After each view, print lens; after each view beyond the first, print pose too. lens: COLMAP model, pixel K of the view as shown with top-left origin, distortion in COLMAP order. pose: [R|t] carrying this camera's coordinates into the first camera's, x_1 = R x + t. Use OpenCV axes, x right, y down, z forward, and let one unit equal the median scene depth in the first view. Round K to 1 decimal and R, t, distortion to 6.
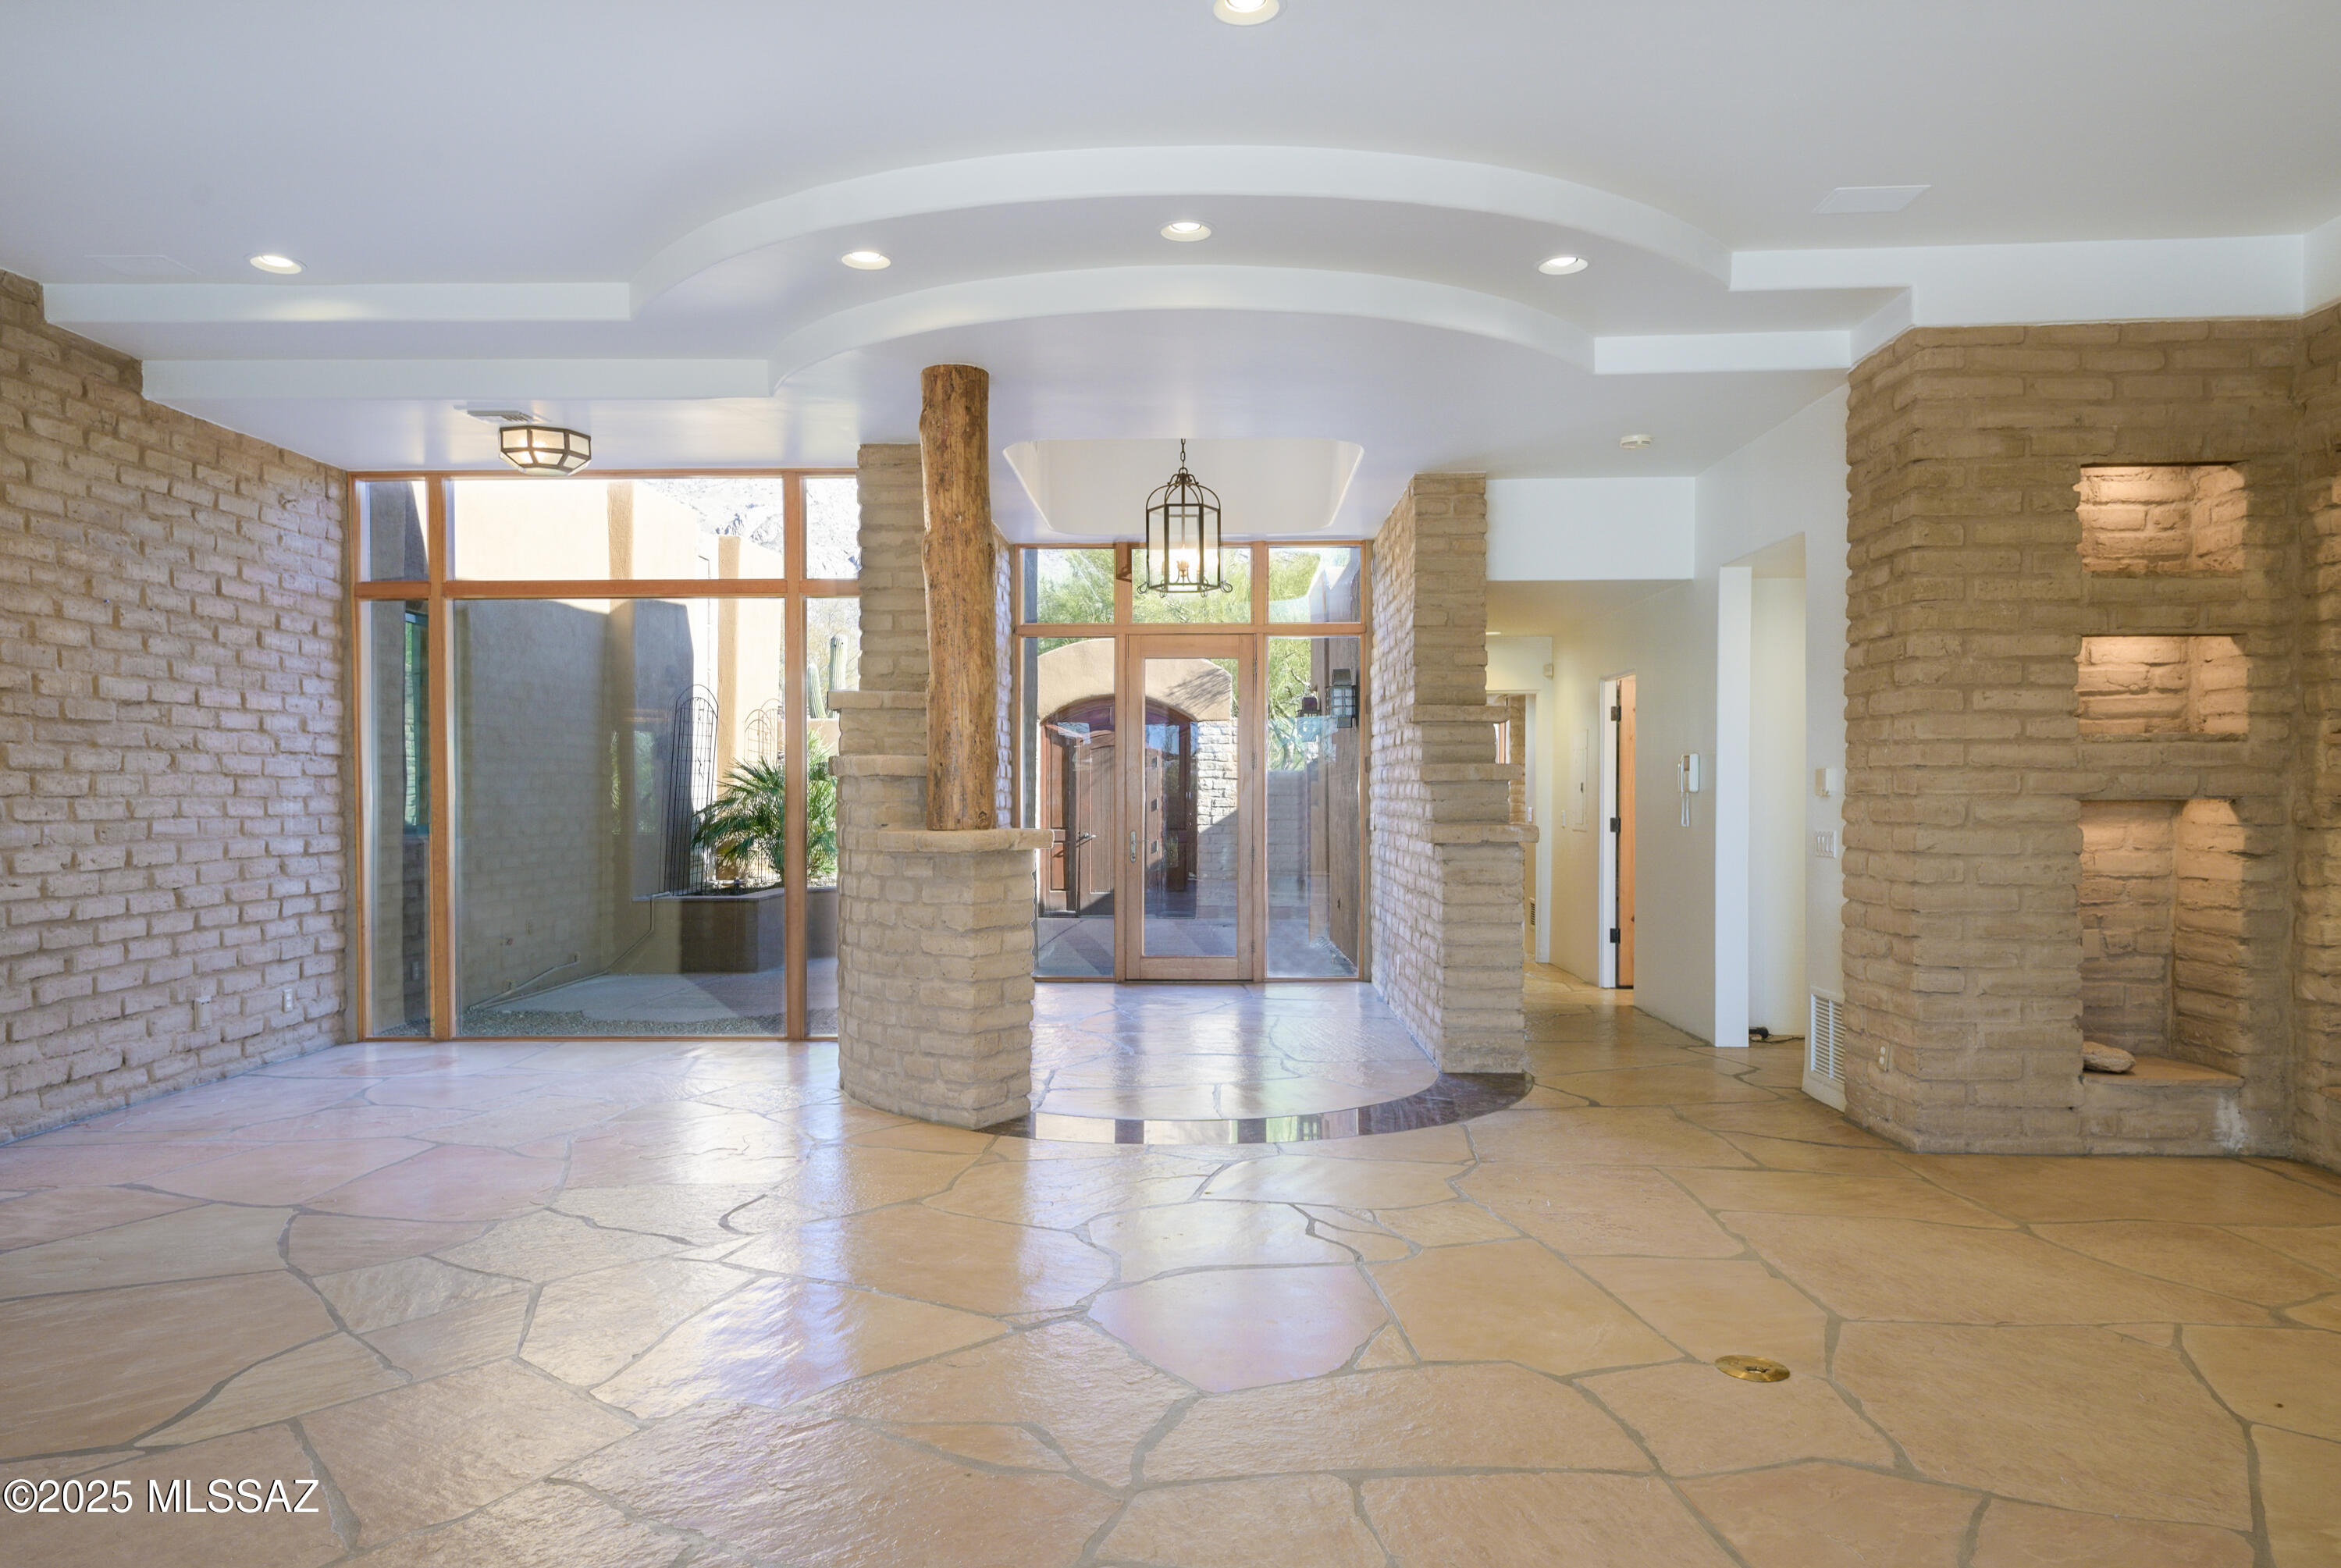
lens RADIAL K [[1494.6, 0, 1150.1], [0, 1494.6, 822.2], [0, 0, 1]] dist [0.007727, 0.003963]
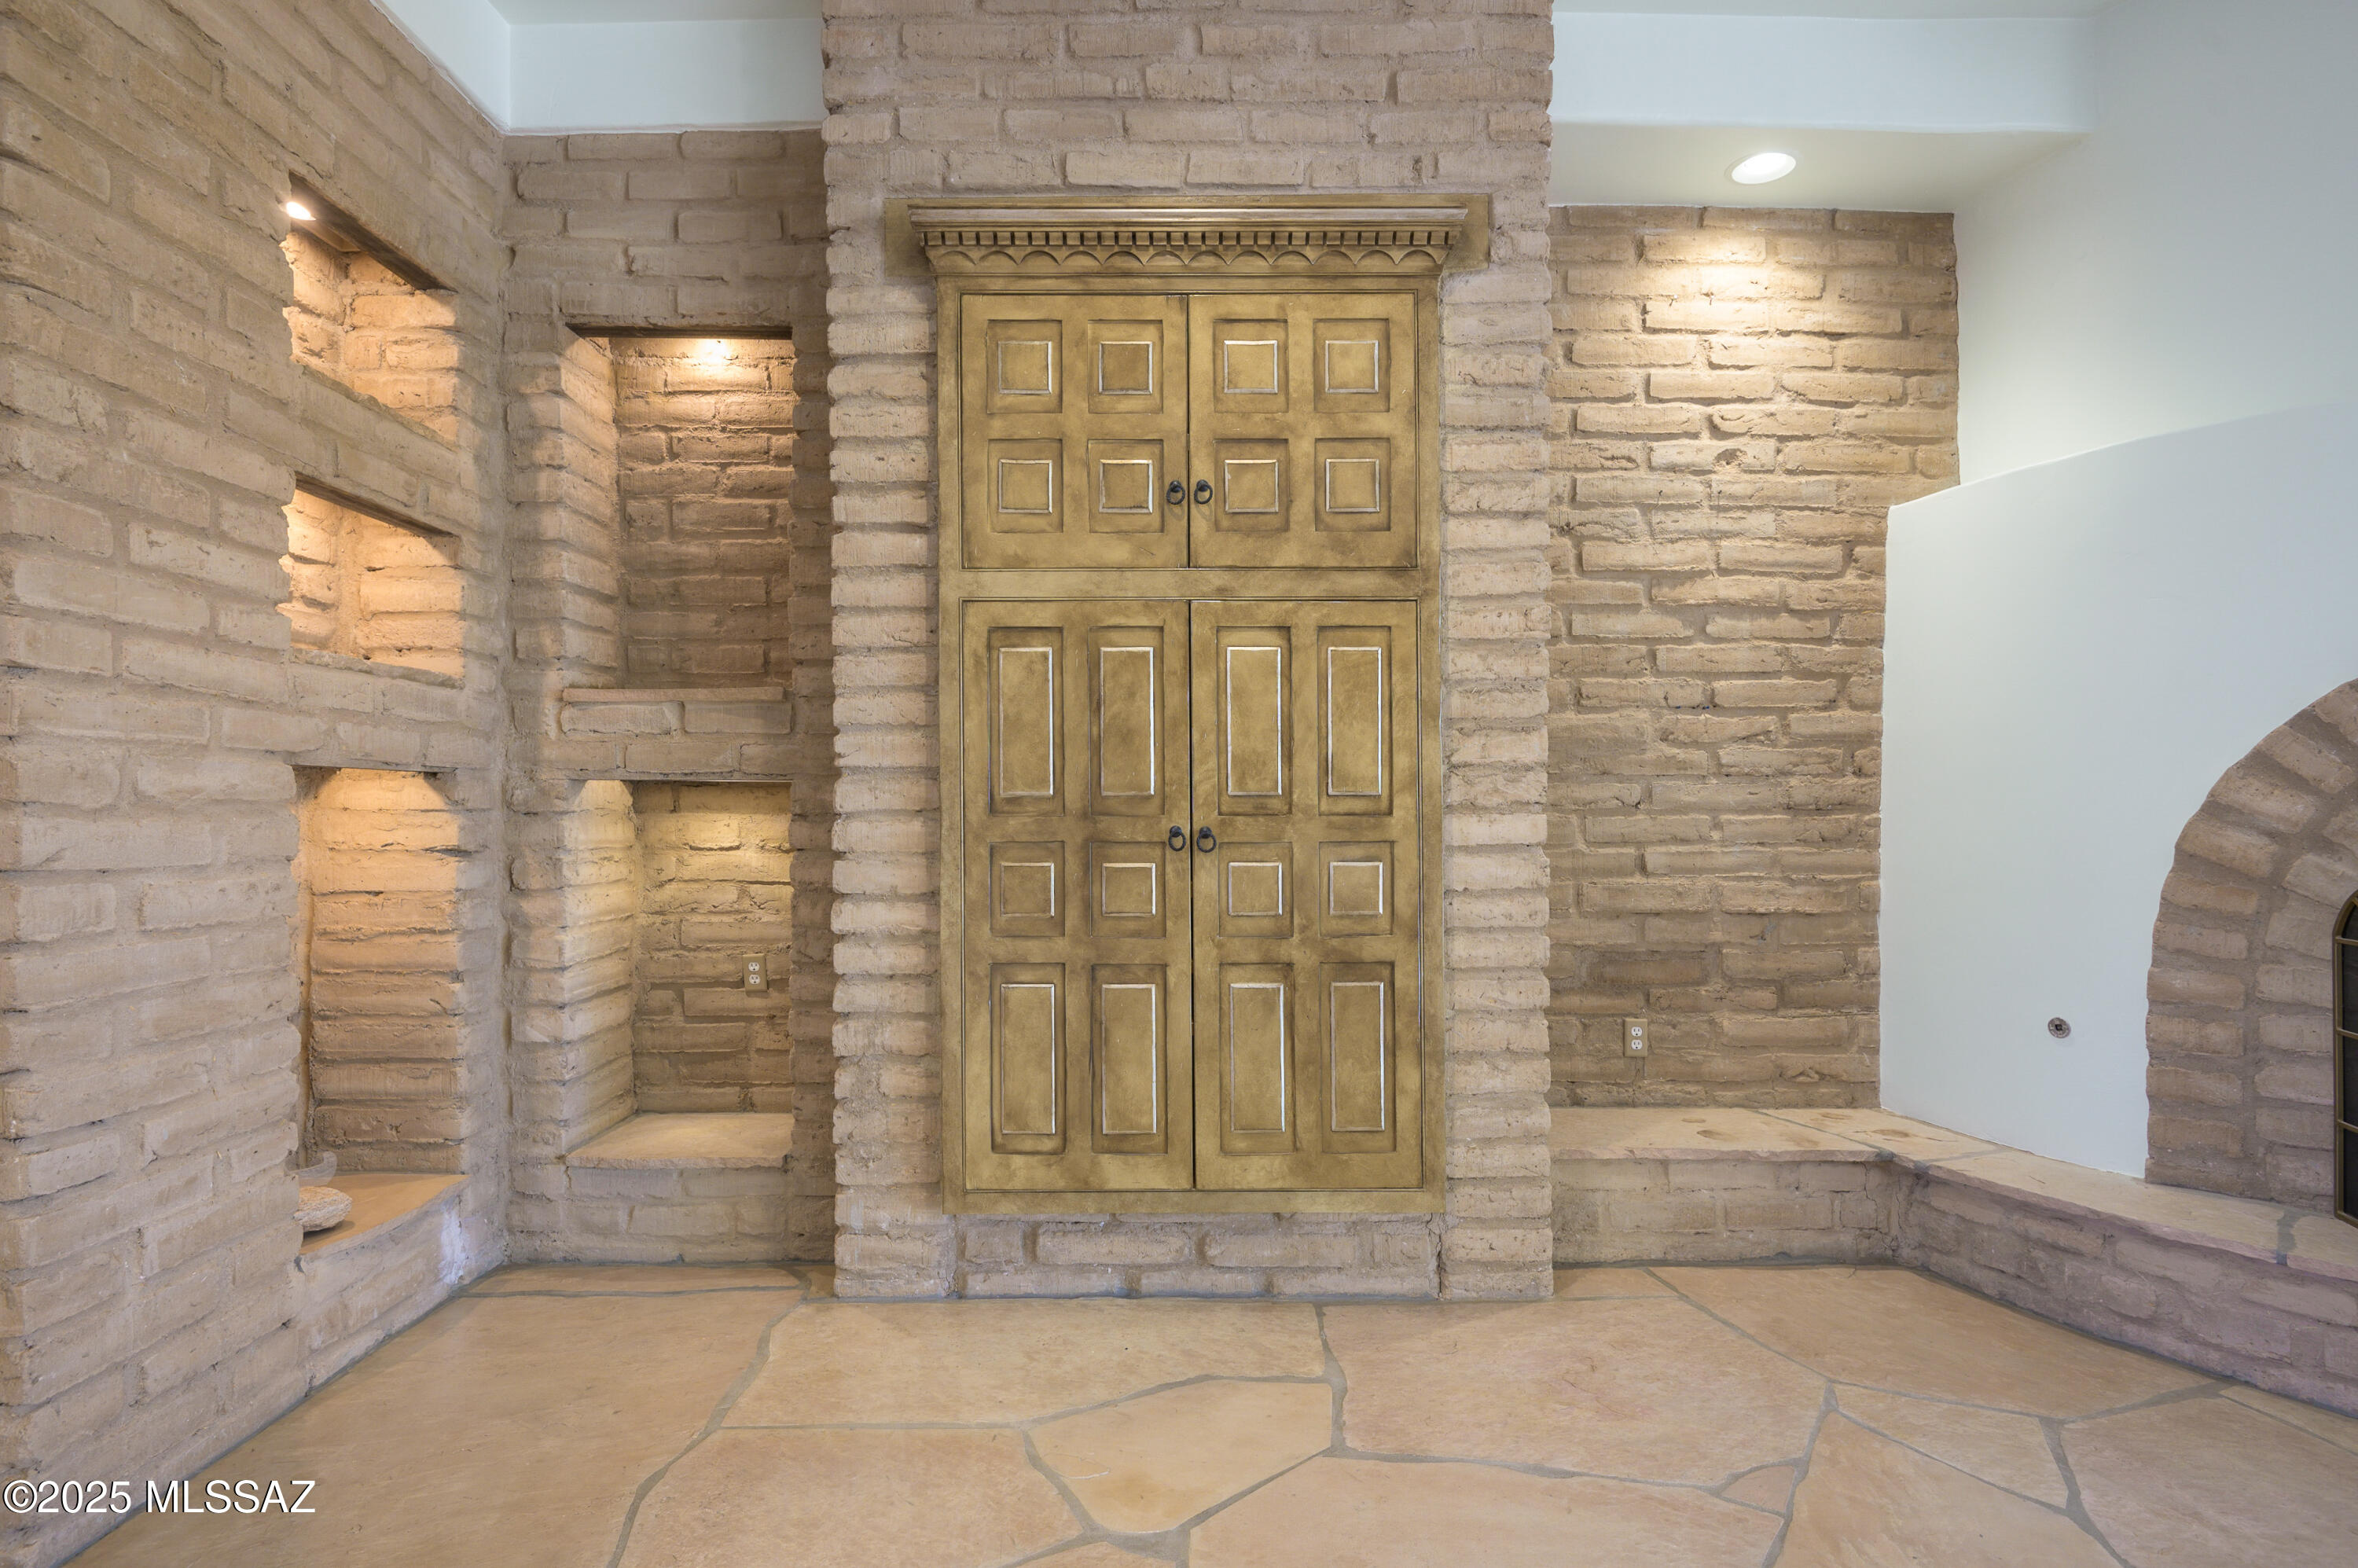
lens RADIAL K [[1173.5, 0, 1177.8], [0, 1173.5, 805.2], [0, 0, 1]] dist [-0.005117, -0.010447]
pose [[-0.048864, 0.008478, 0.998769, 0.137176], [0.022070, 0.999729, -0.007407, 0.008995], [-0.998562, 0.021681, -0.049038, 0.557337]]
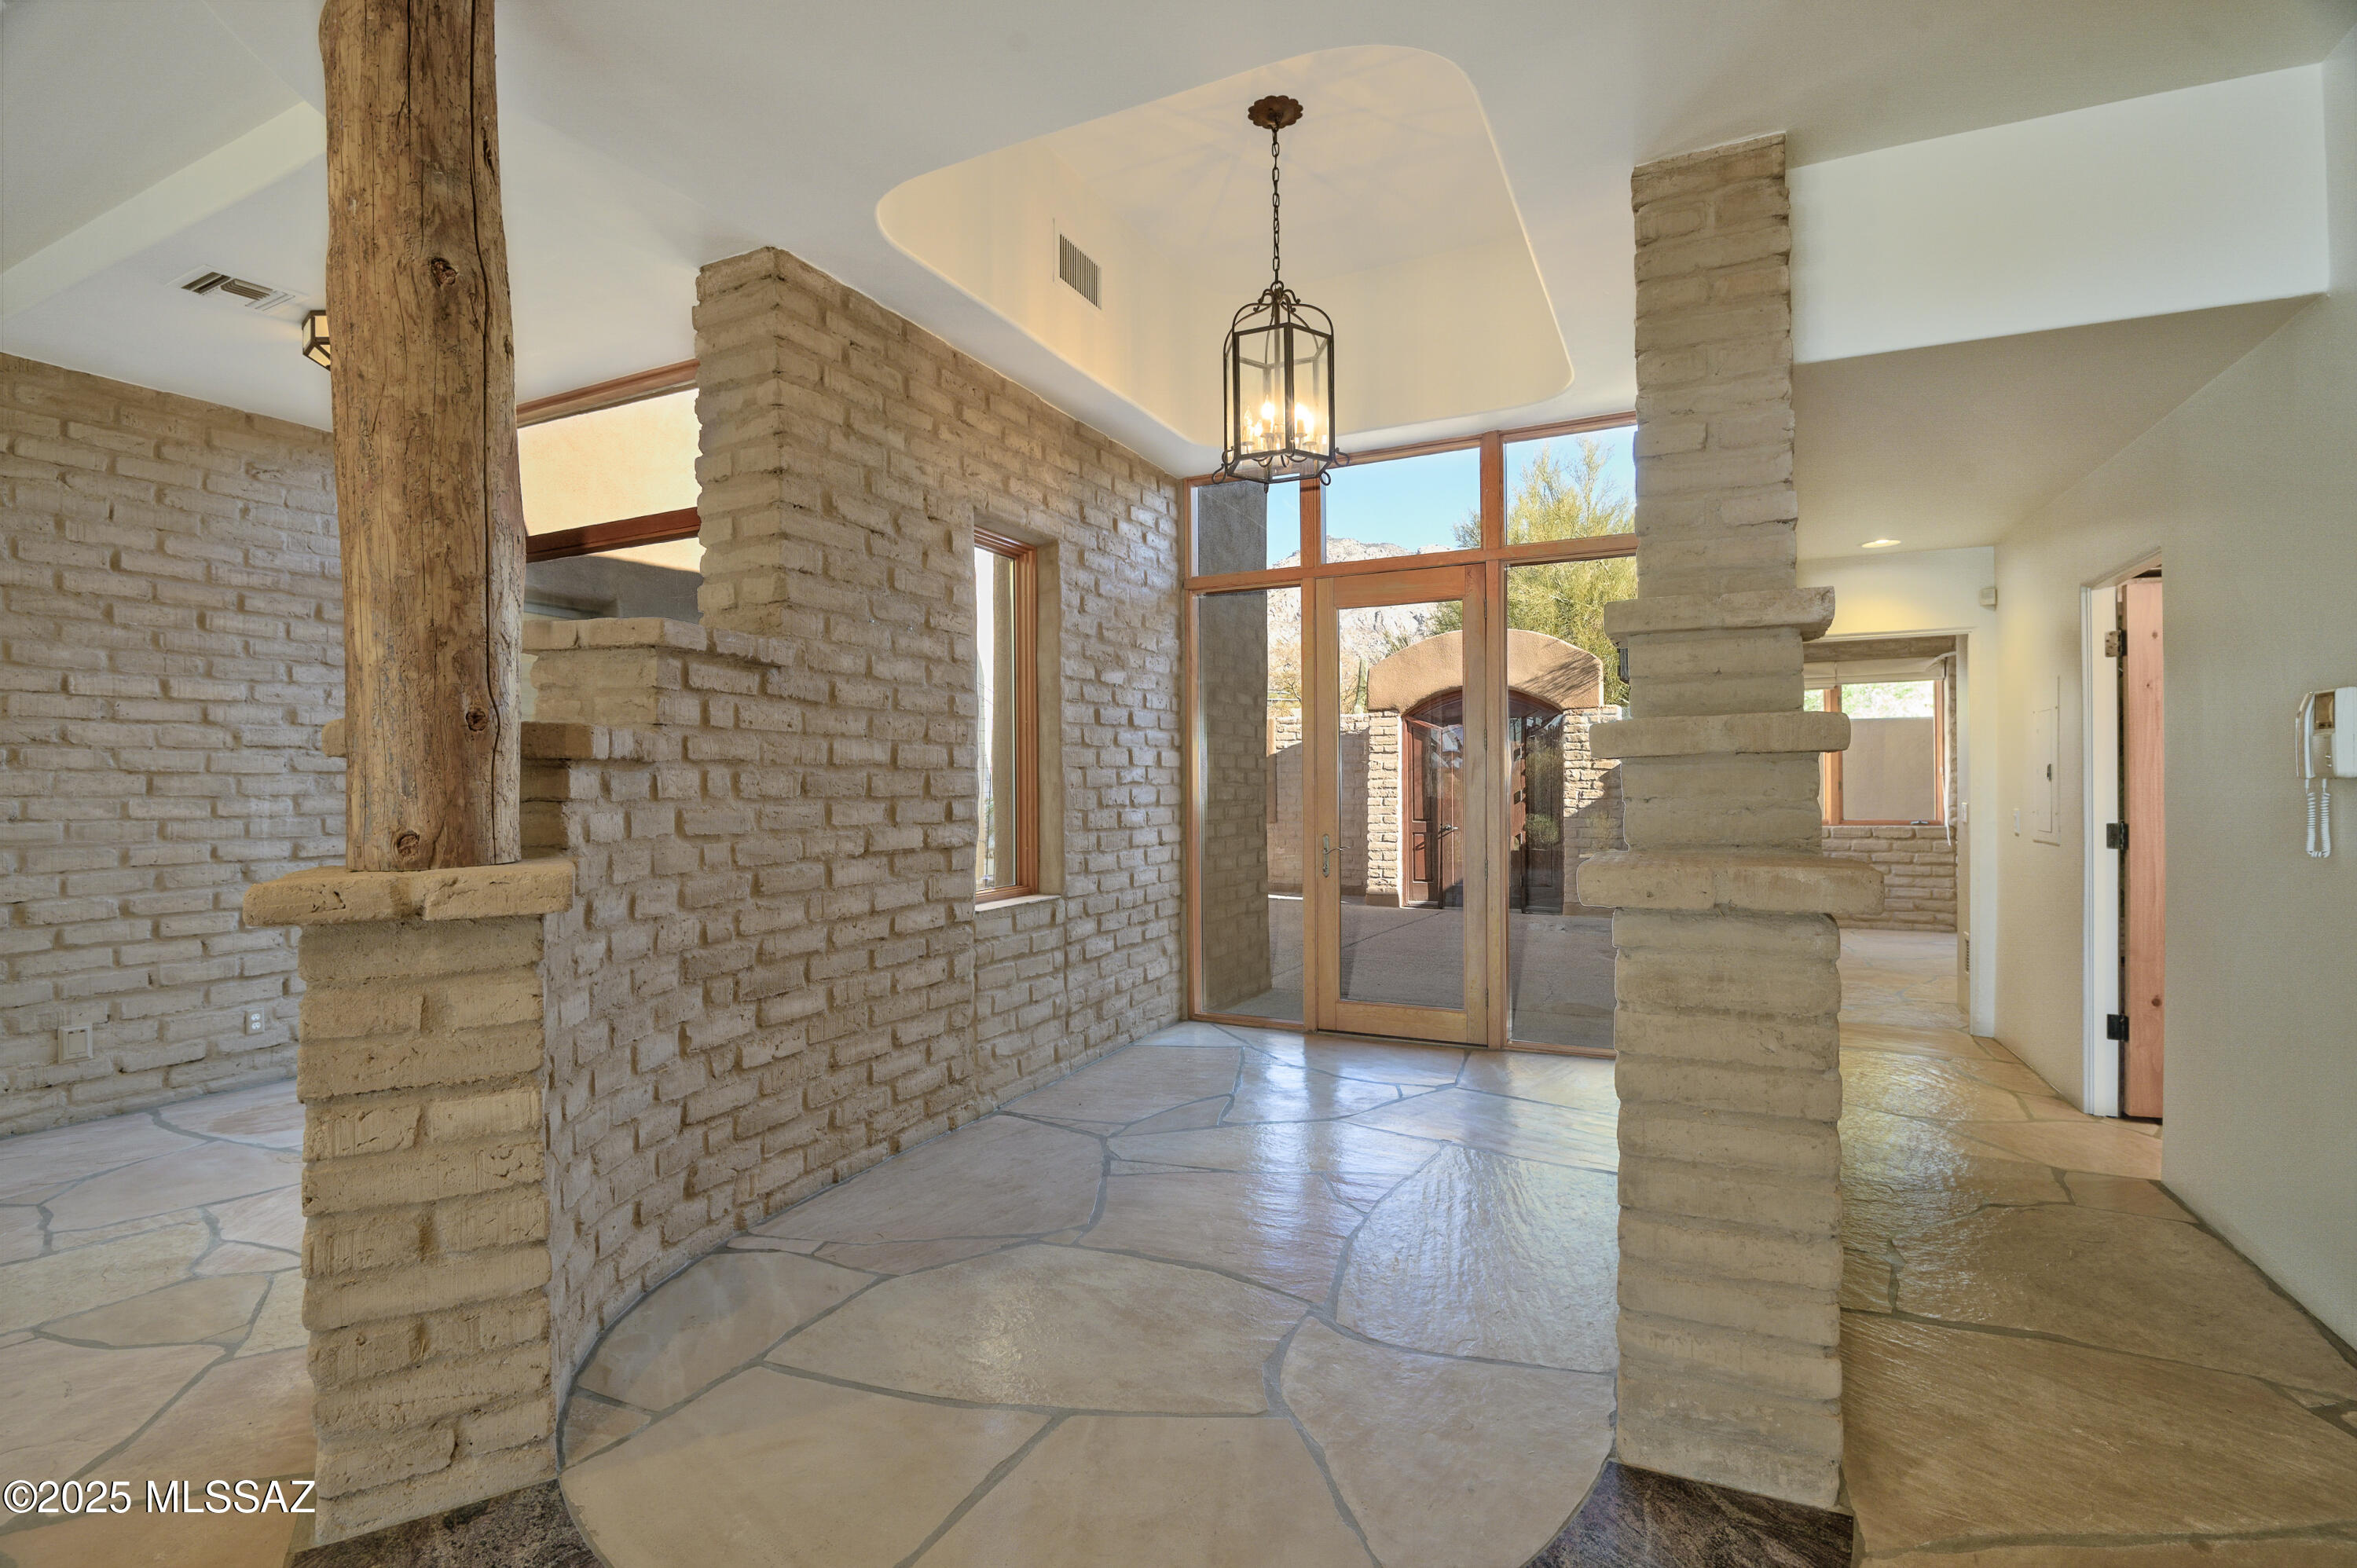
lens RADIAL K [[1073.7, 0, 1180.0], [0, 1073.7, 790.7], [0, 0, 1]] dist [-0.018583, -0.002279]
pose [[0.914975, -0.003479, -0.403496, 0.211940], [-0.002260, 0.999903, -0.013746, -0.013594], [0.403505, 0.013489, 0.914878, 0.704629]]
